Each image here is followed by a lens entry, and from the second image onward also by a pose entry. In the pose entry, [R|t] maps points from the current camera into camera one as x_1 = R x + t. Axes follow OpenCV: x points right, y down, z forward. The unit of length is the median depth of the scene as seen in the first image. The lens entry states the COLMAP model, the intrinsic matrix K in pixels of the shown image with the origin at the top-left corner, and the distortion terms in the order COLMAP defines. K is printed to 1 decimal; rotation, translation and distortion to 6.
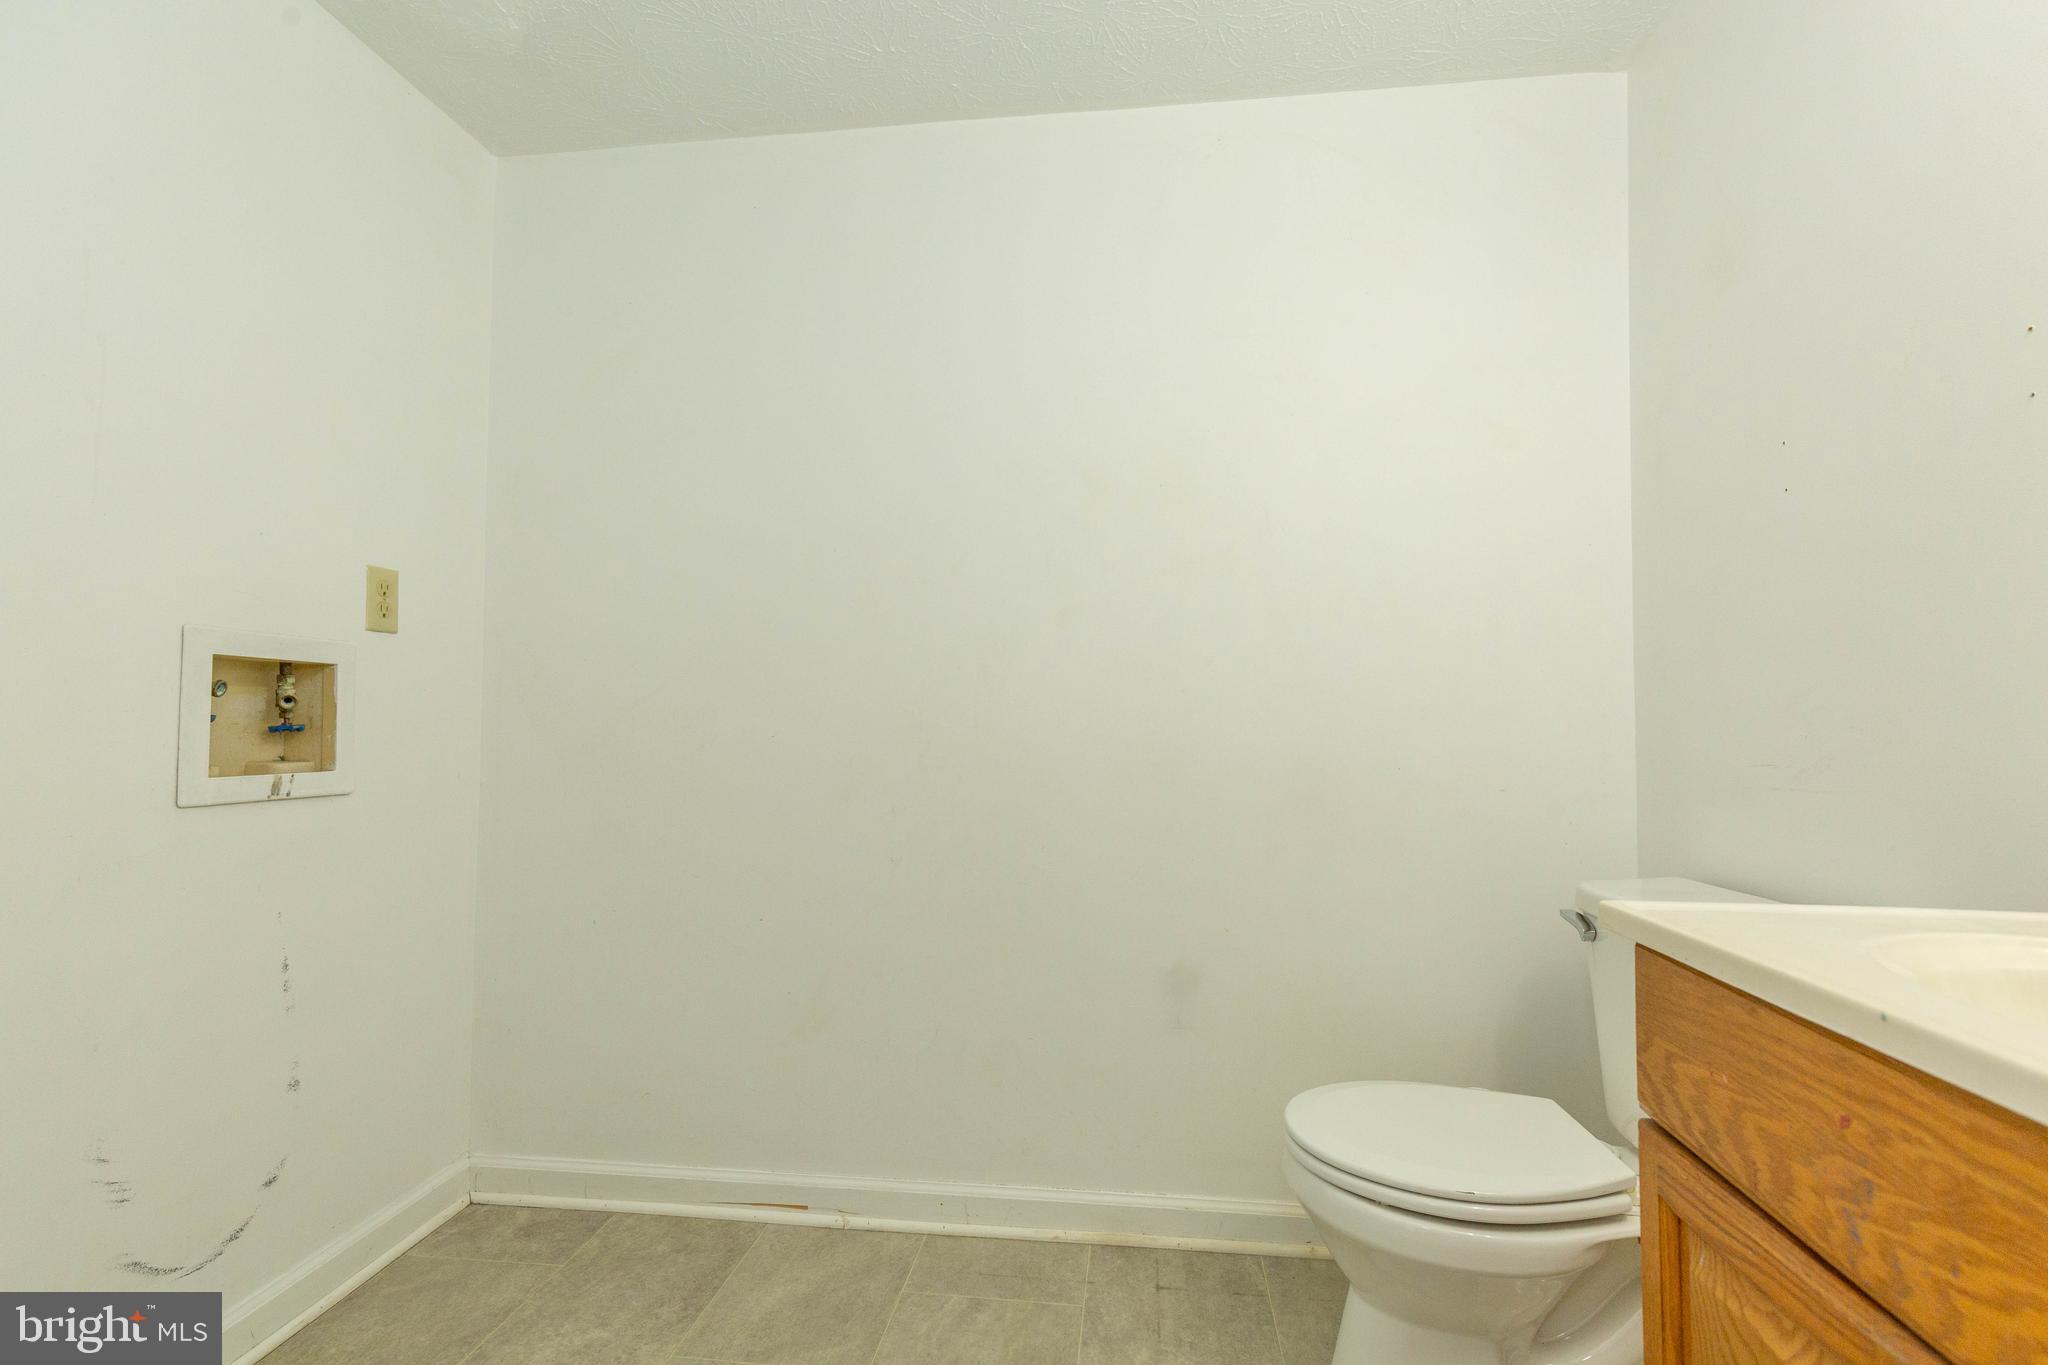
lens RADIAL K [[946.1, 0, 1038.4], [0, 946.1, 677.7], [0, 0, 1]] dist [0.005686, -0.000249]
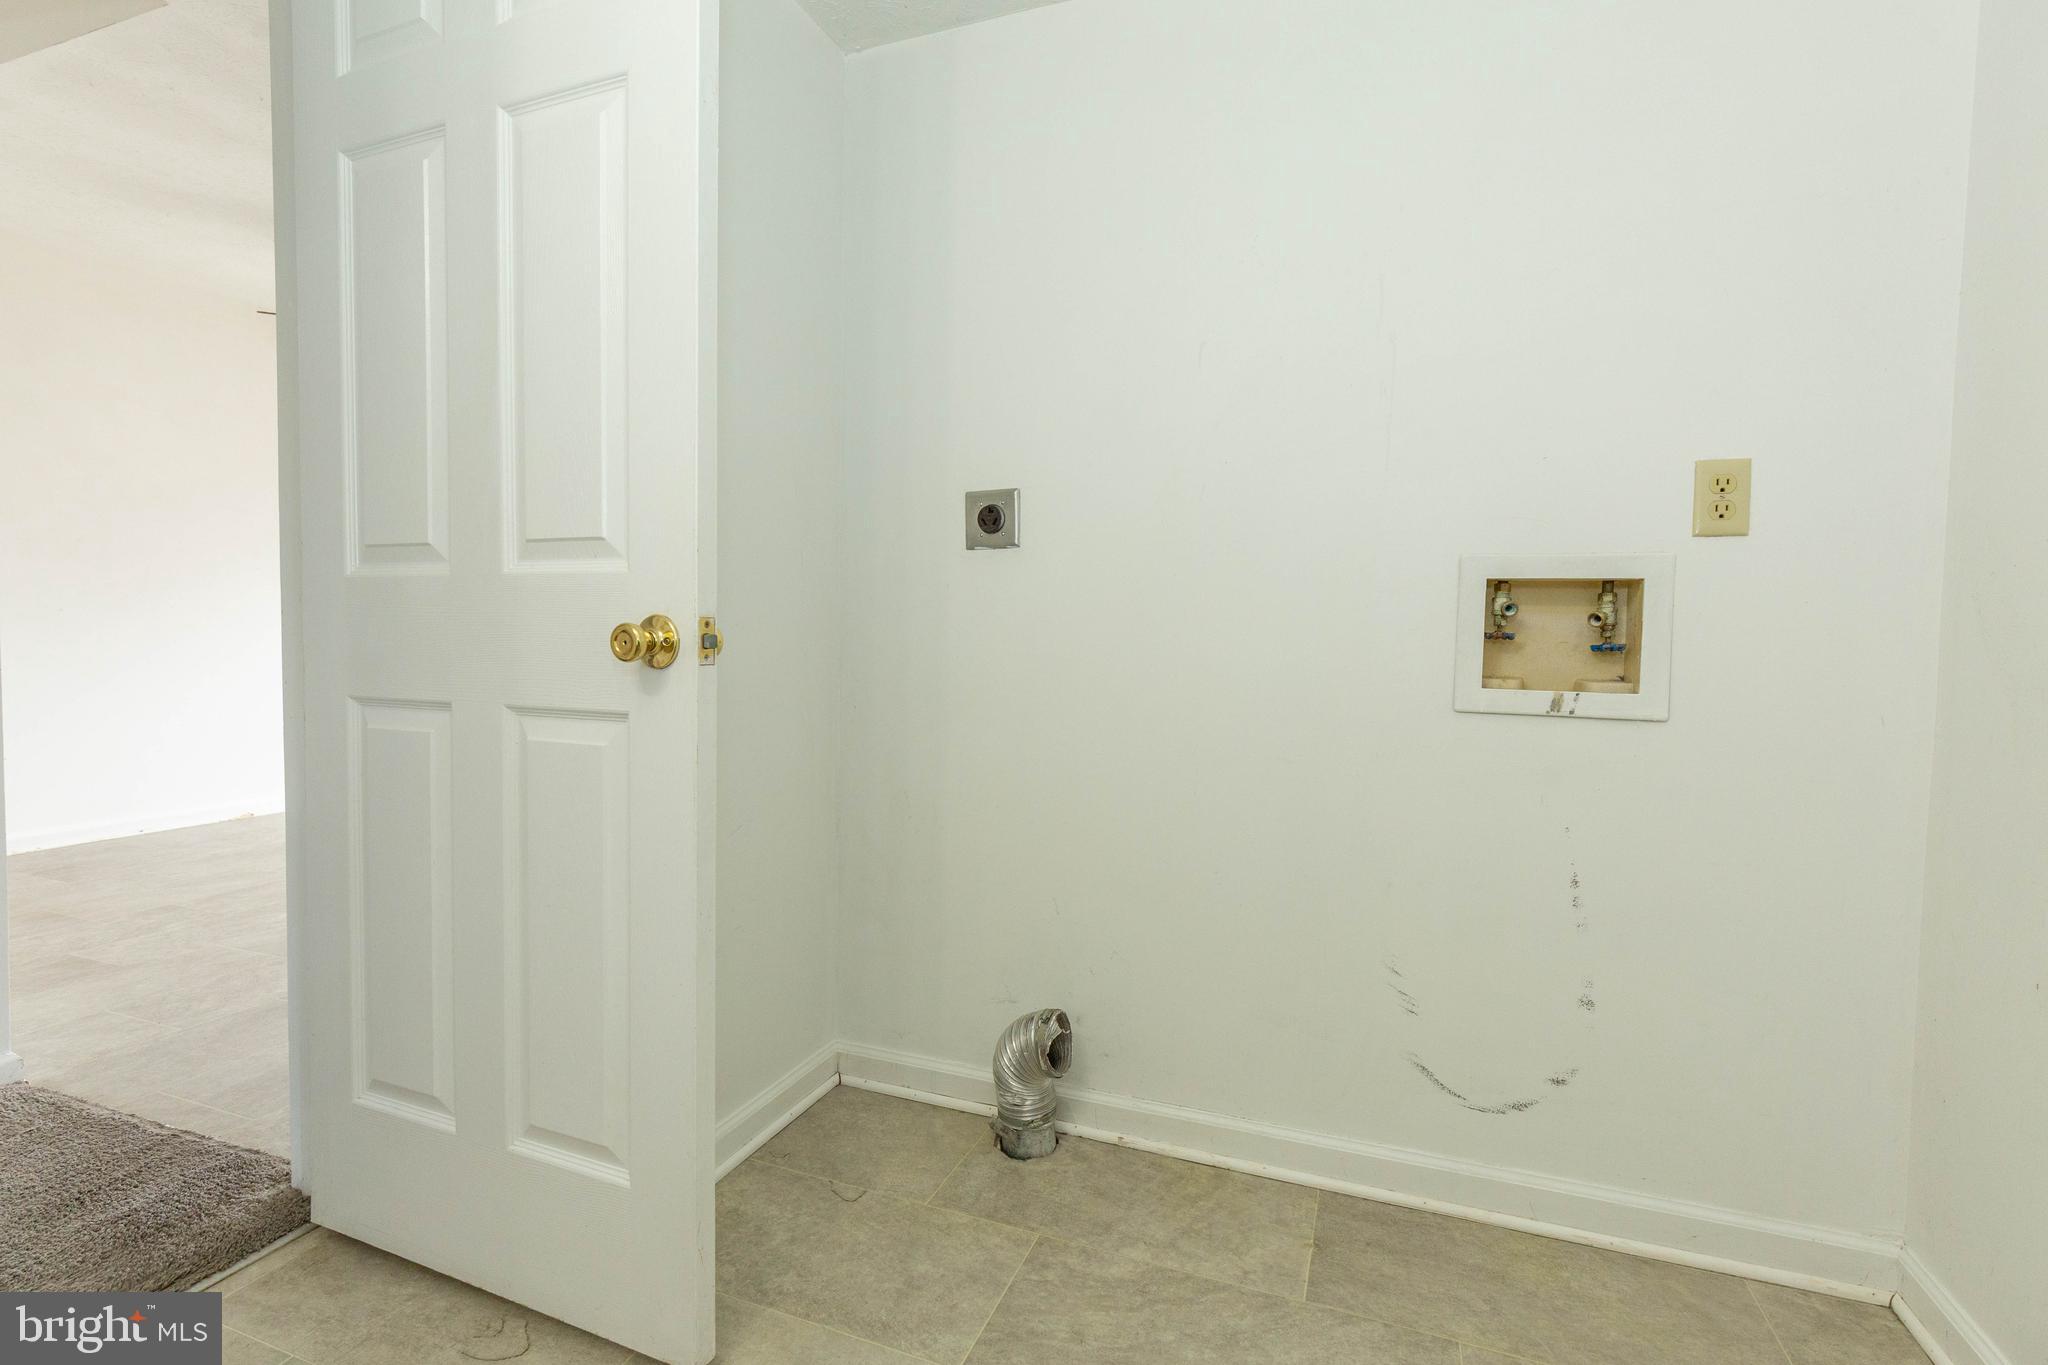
lens RADIAL K [[946.1, 0, 1038.4], [0, 946.1, 677.7], [0, 0, 1]] dist [0.005686, -0.000249]
pose [[-0.248052, 0.036949, -0.968042, 0.311240], [0.026247, 0.999162, 0.031412, 0.039139], [0.968391, -0.017616, -0.248813, 0.688851]]
